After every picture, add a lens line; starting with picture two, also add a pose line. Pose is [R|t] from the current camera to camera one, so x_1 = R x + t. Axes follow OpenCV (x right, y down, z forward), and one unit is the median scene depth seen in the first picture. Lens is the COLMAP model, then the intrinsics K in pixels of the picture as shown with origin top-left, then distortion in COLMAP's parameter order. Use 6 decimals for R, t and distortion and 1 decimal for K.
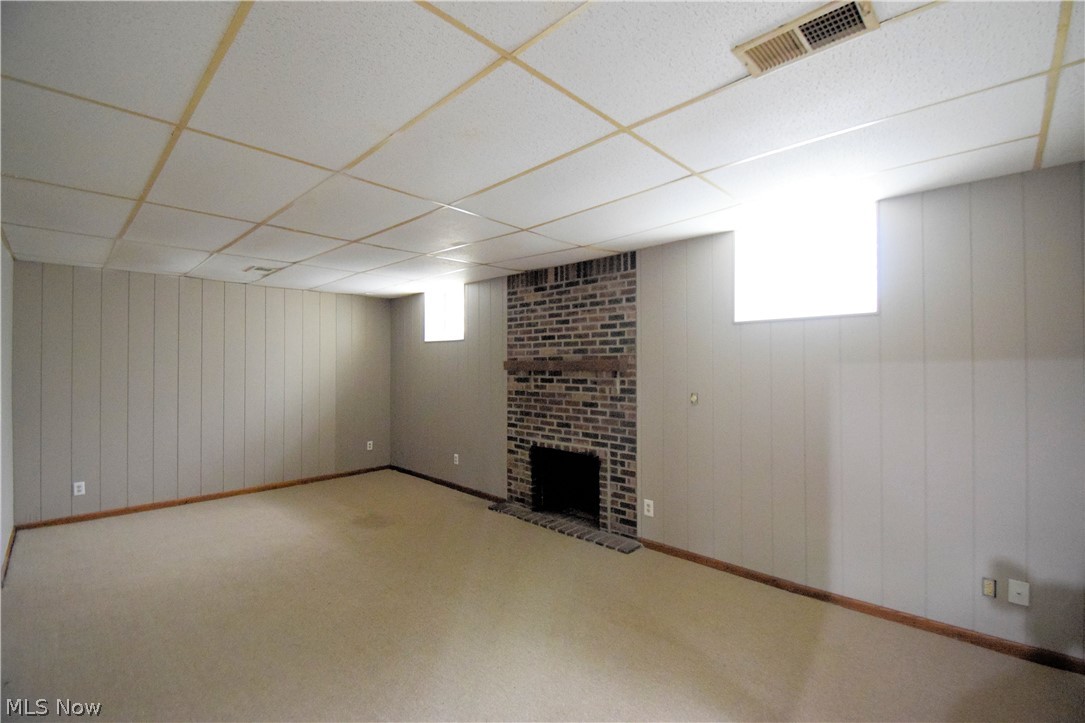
lens RADIAL K [[472.9, 0, 567.5], [0, 472.9, 367.5], [0, 0, 1]] dist [-0.000502, -0.000386]
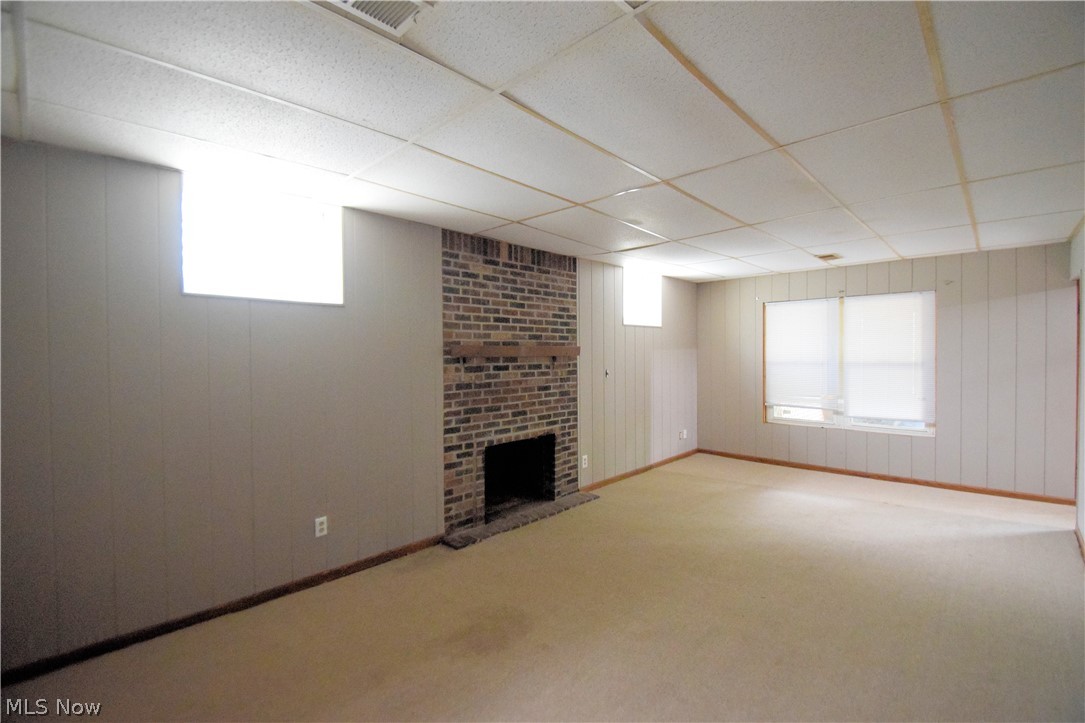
lens RADIAL K [[491.8, 0, 543.1], [0, 491.8, 358.1], [0, 0, 1]] dist [0.009080, -0.001009]
pose [[0.009923, -0.016134, 0.999821, -0.989900], [0.003006, 0.999866, 0.016105, -0.006021], [-0.999946, 0.002846, 0.009970, 0.933063]]
